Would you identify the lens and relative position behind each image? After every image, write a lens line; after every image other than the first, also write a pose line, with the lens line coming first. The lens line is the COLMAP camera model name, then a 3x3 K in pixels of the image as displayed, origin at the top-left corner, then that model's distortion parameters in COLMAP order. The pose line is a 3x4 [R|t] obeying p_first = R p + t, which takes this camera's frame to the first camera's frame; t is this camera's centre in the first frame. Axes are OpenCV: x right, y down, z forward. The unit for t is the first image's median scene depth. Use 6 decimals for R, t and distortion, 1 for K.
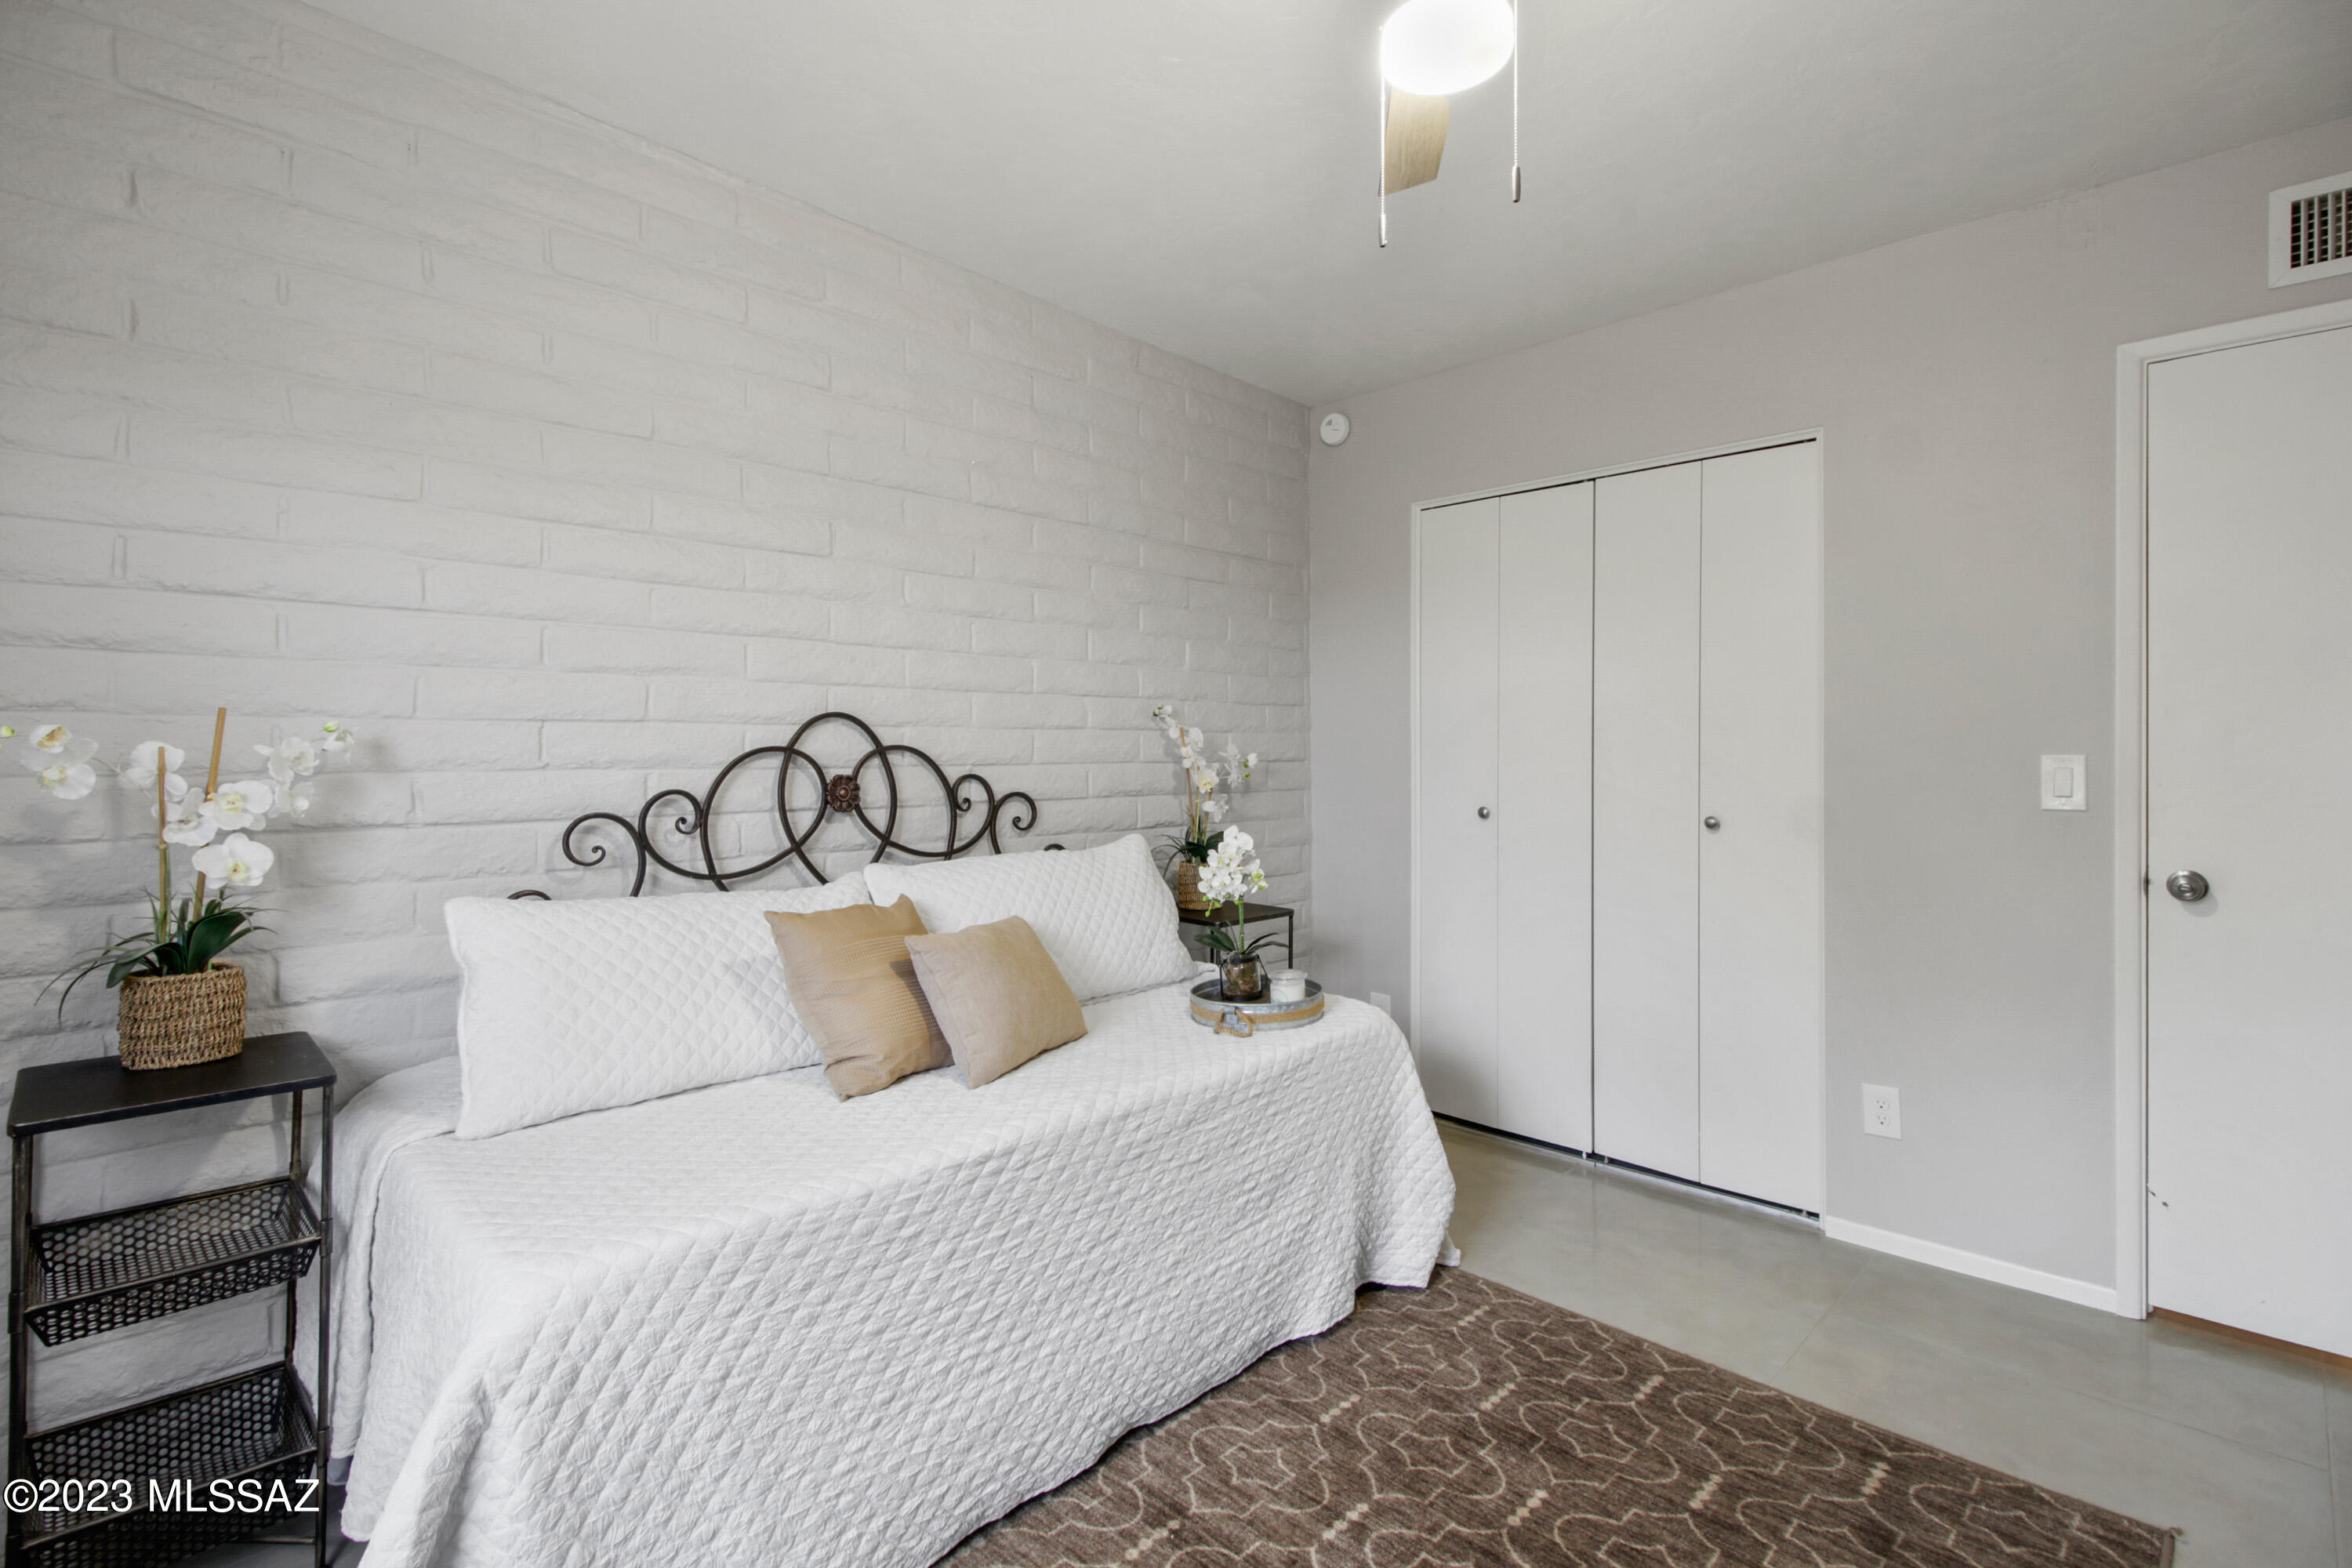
lens RADIAL K [[1099.6, 0, 1161.3], [0, 1099.6, 753.2], [0, 0, 1]] dist [0.011831, -0.000803]
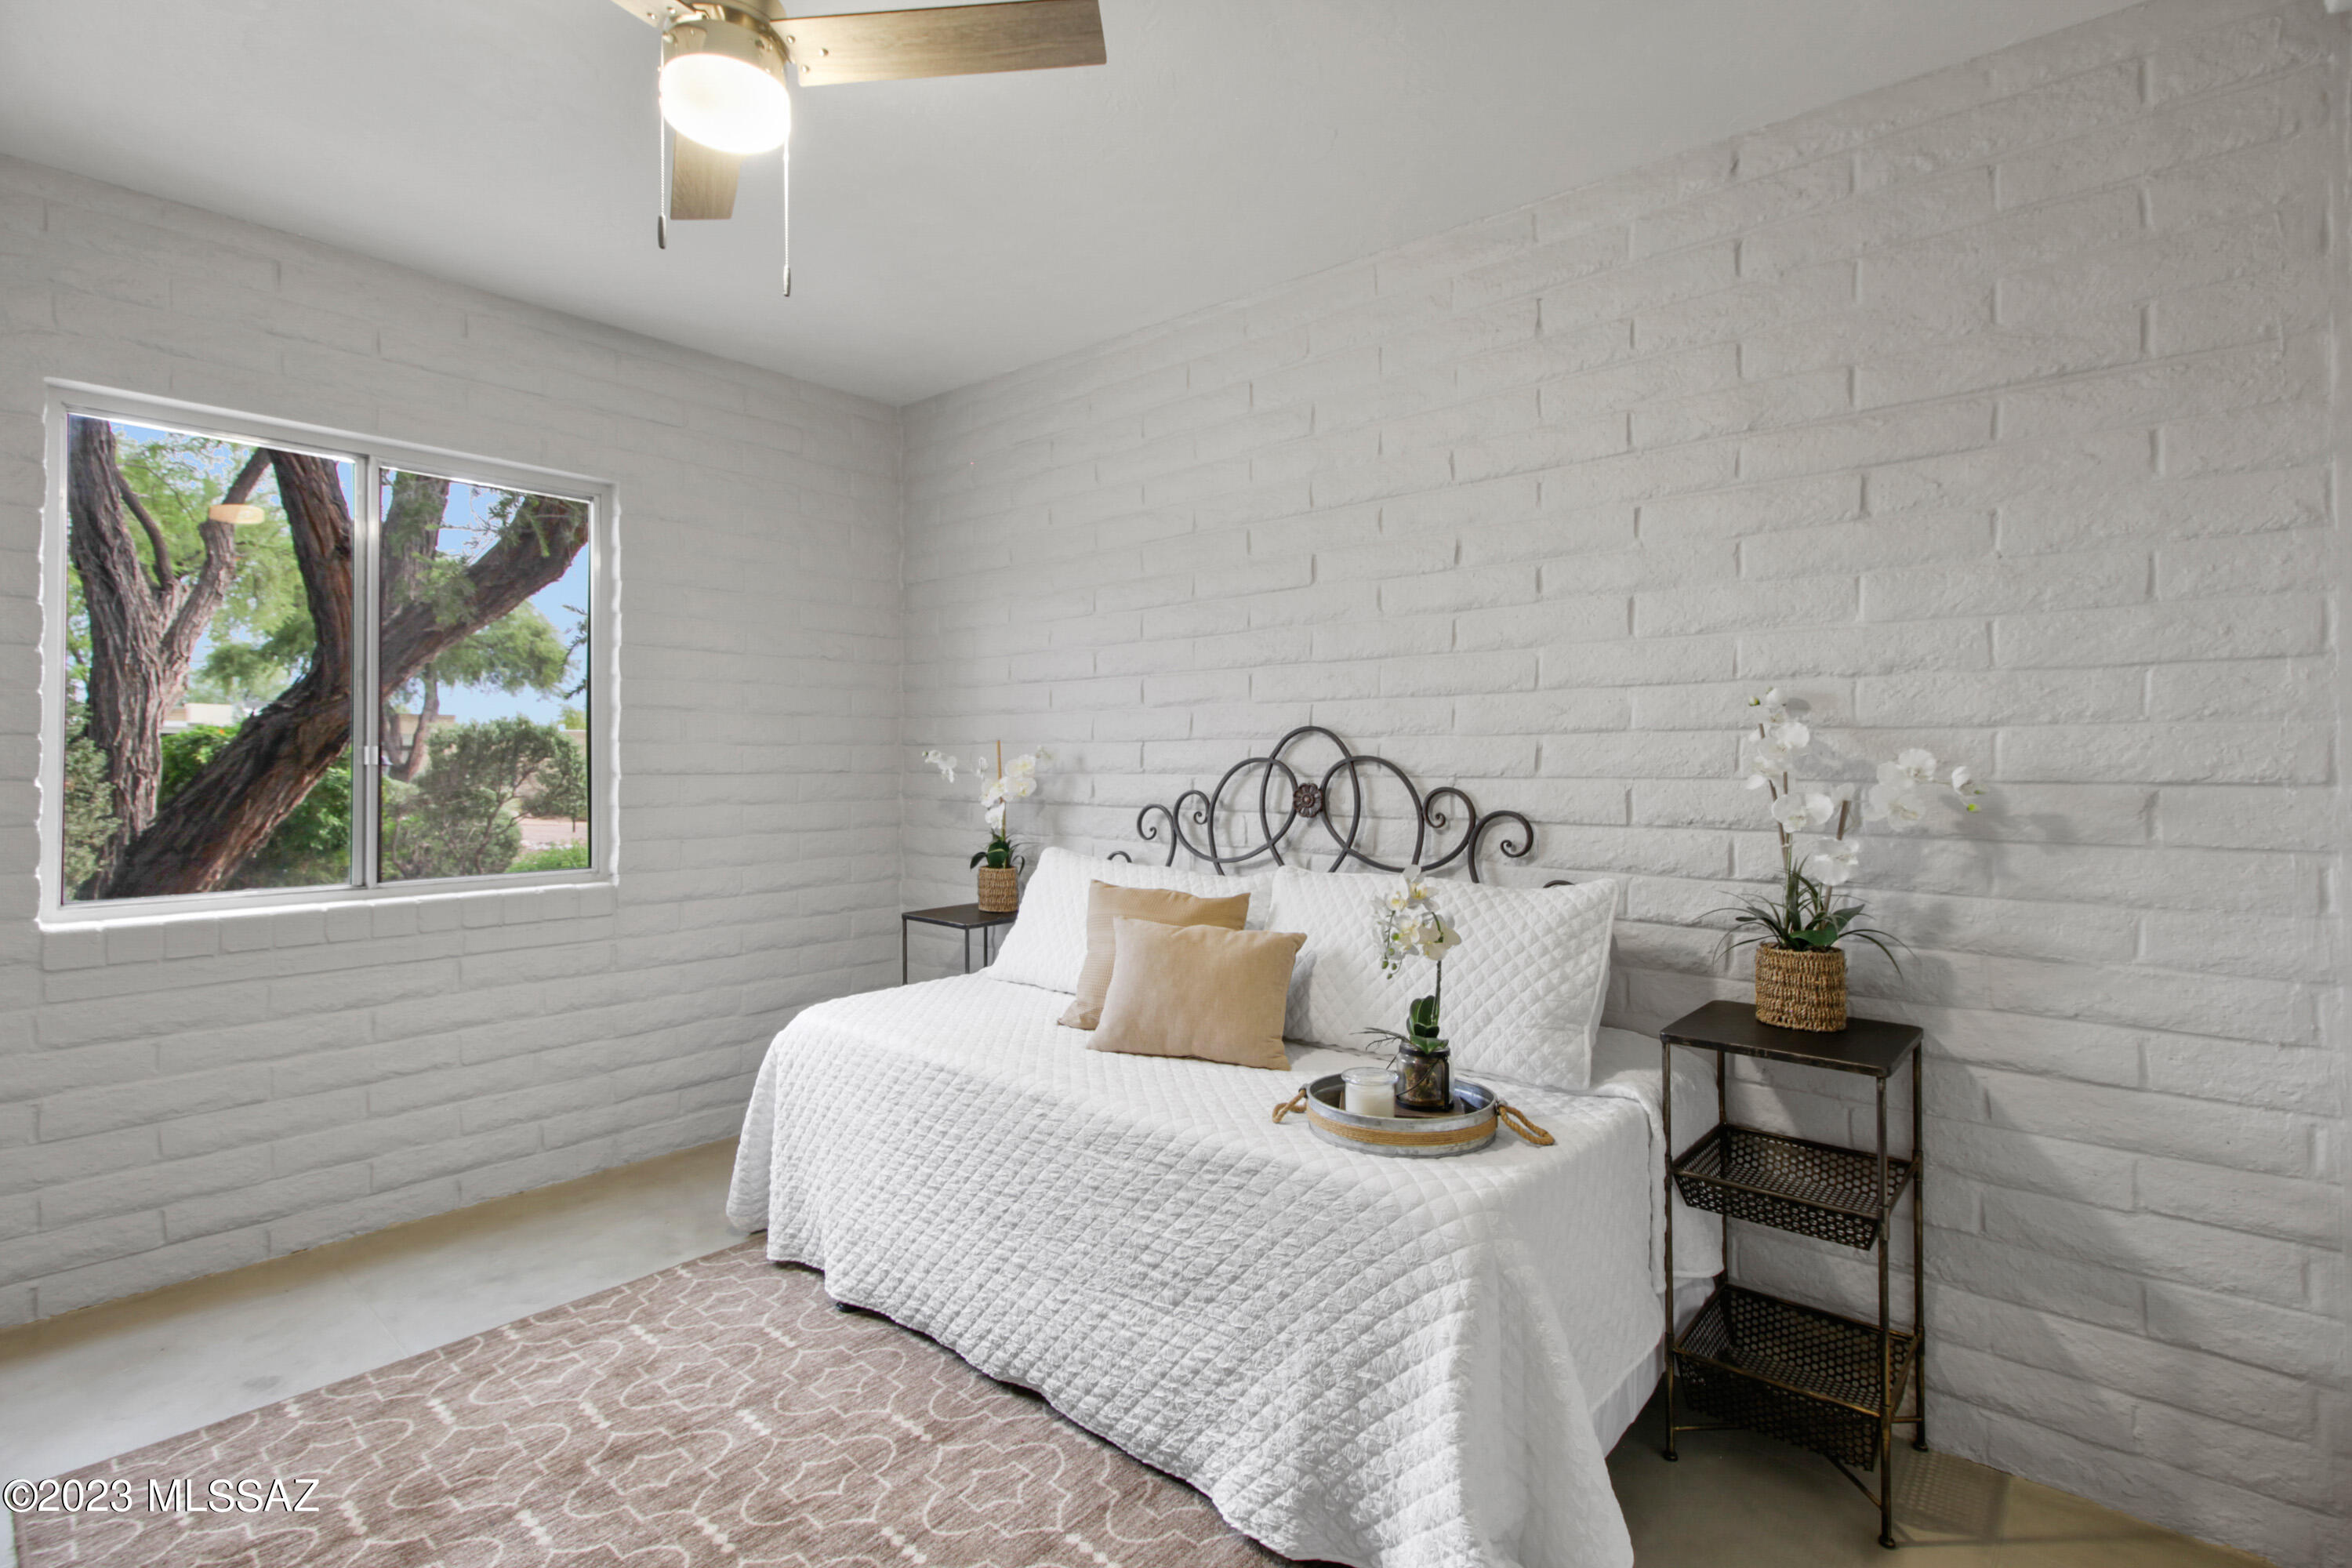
lens RADIAL K [[1099.6, 0, 1161.3], [0, 1099.6, 753.2], [0, 0, 1]] dist [0.011831, -0.000803]
pose [[0.054556, -0.006193, -0.998491, 0.816453], [-0.000221, 0.999981, -0.006215, -0.003576], [0.998511, 0.000560, 0.054554, 0.819871]]
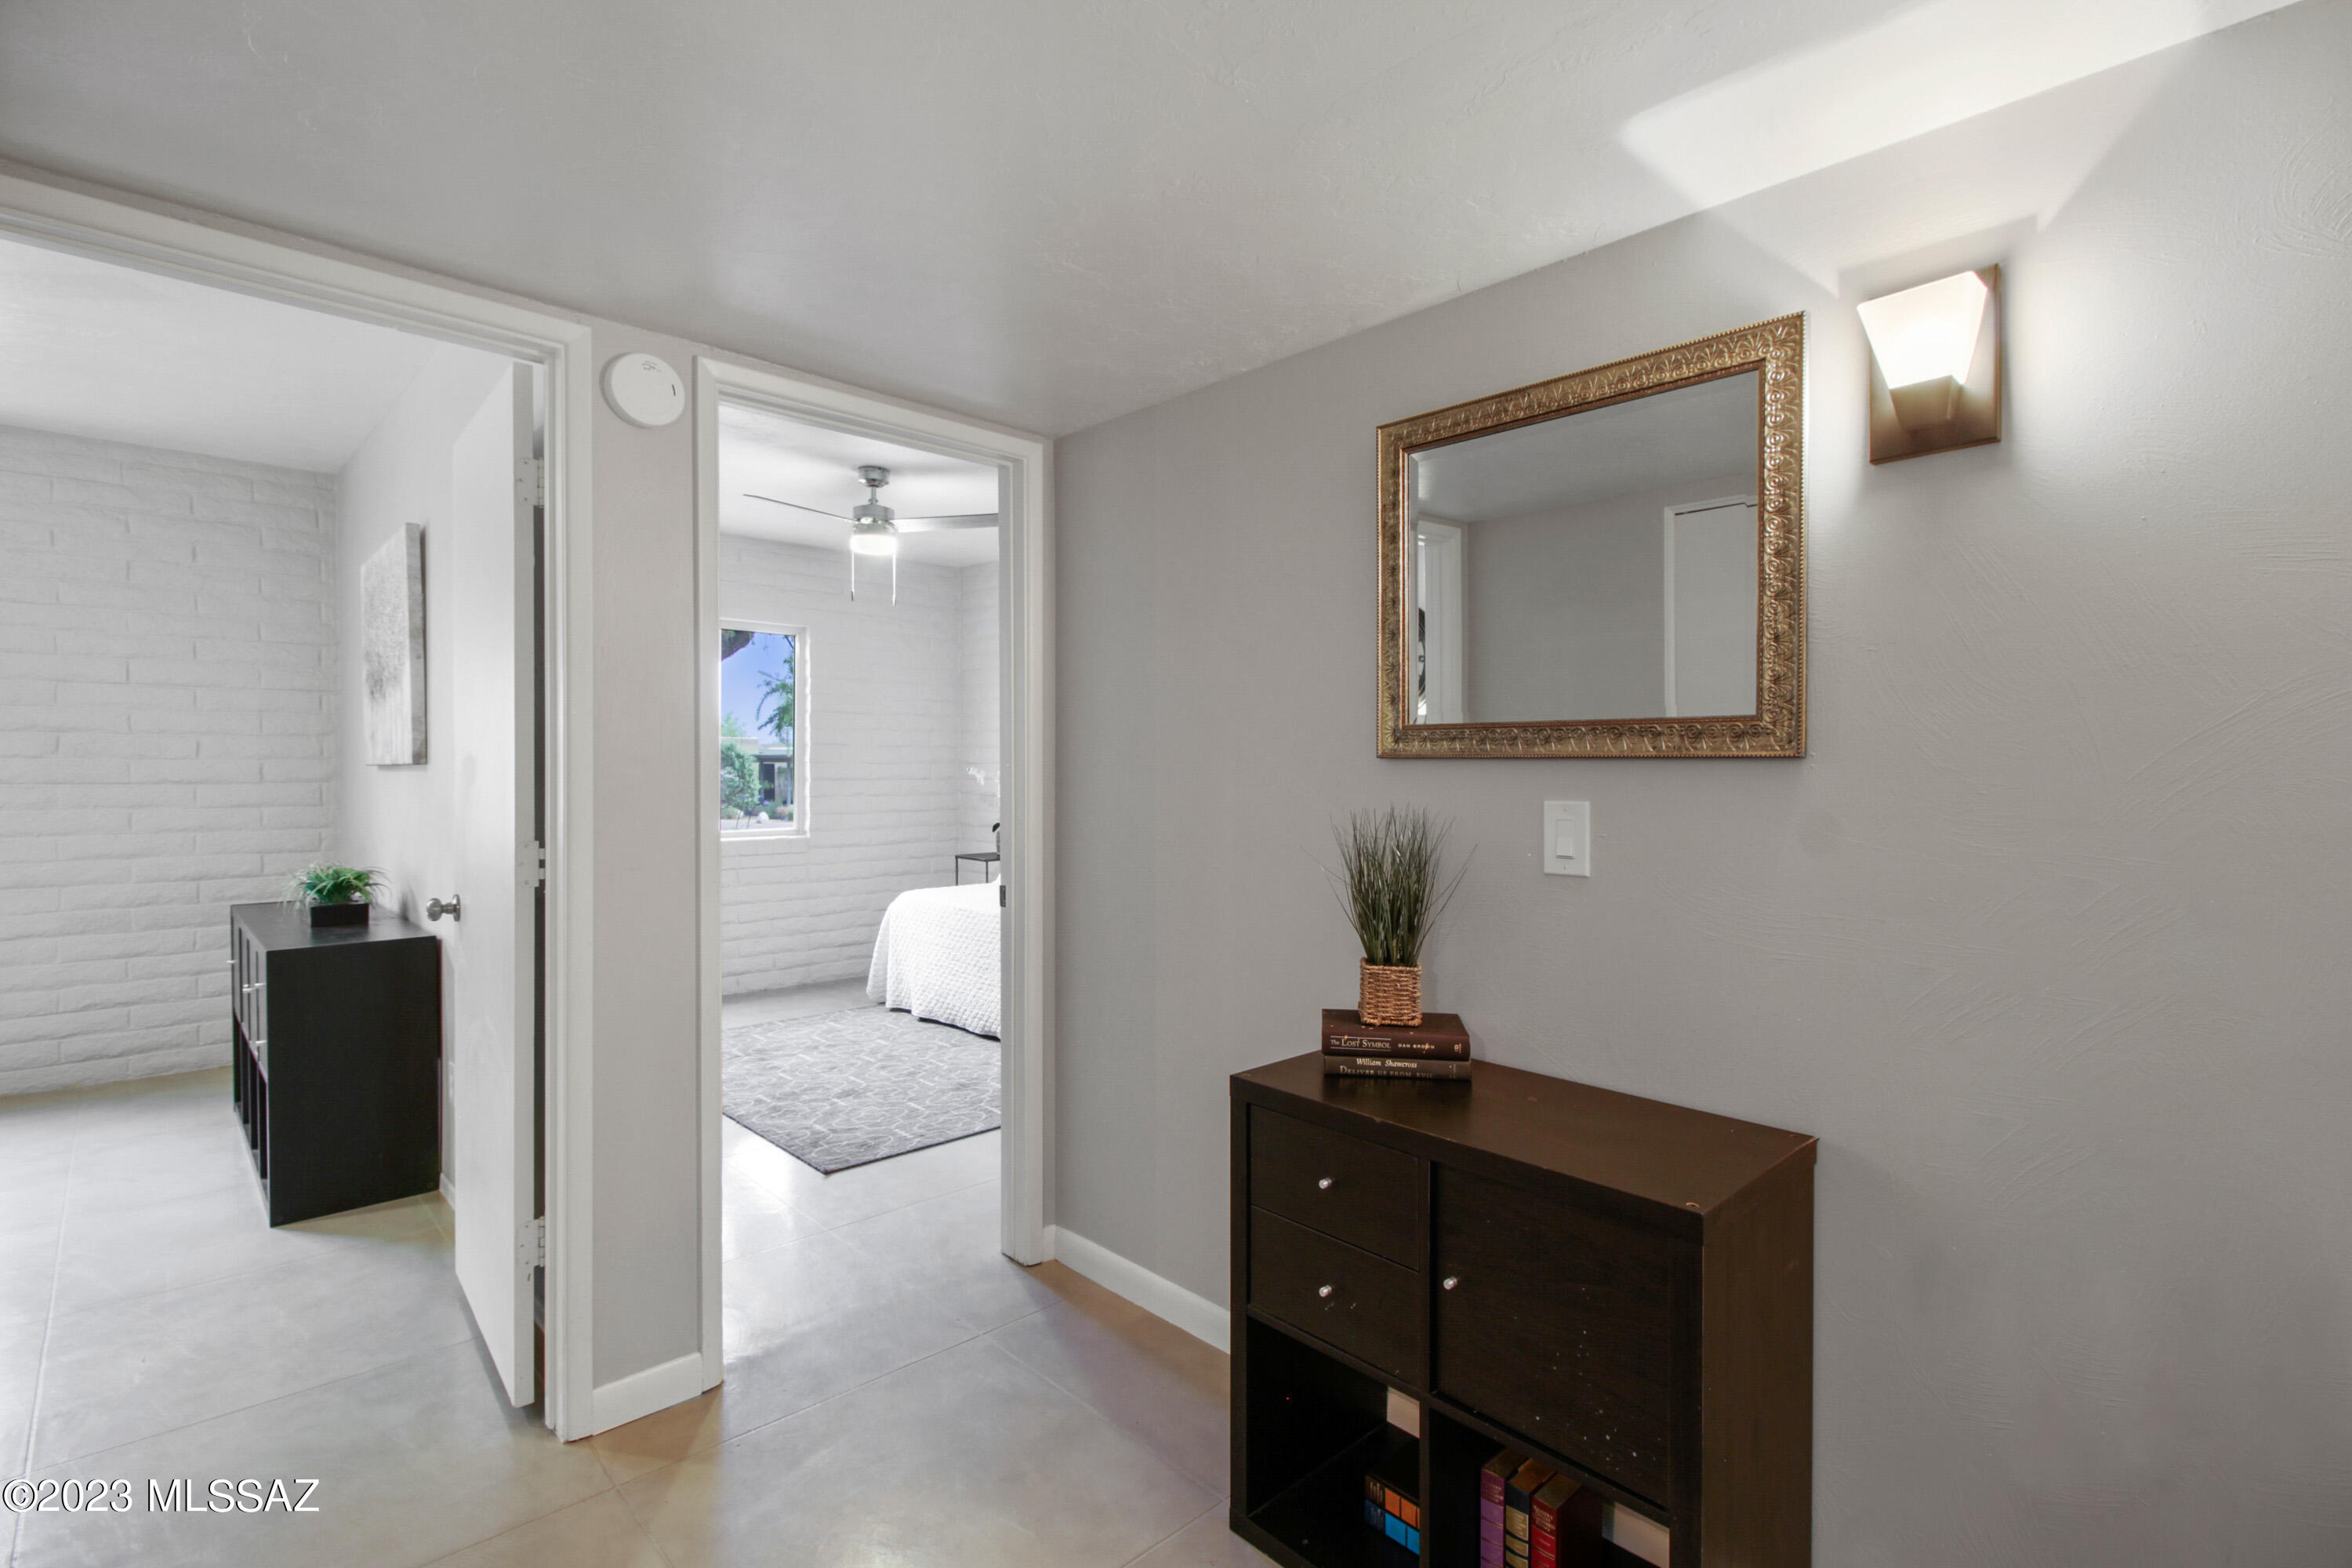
lens RADIAL K [[1099.6, 0, 1161.3], [0, 1099.6, 753.2], [0, 0, 1]] dist [0.011831, -0.000803]
pose [[-0.037633, -0.011683, -0.999223, 1.977453], [-0.004935, 0.999922, -0.011506, -0.021740], [0.999279, 0.004498, -0.037688, 1.147919]]
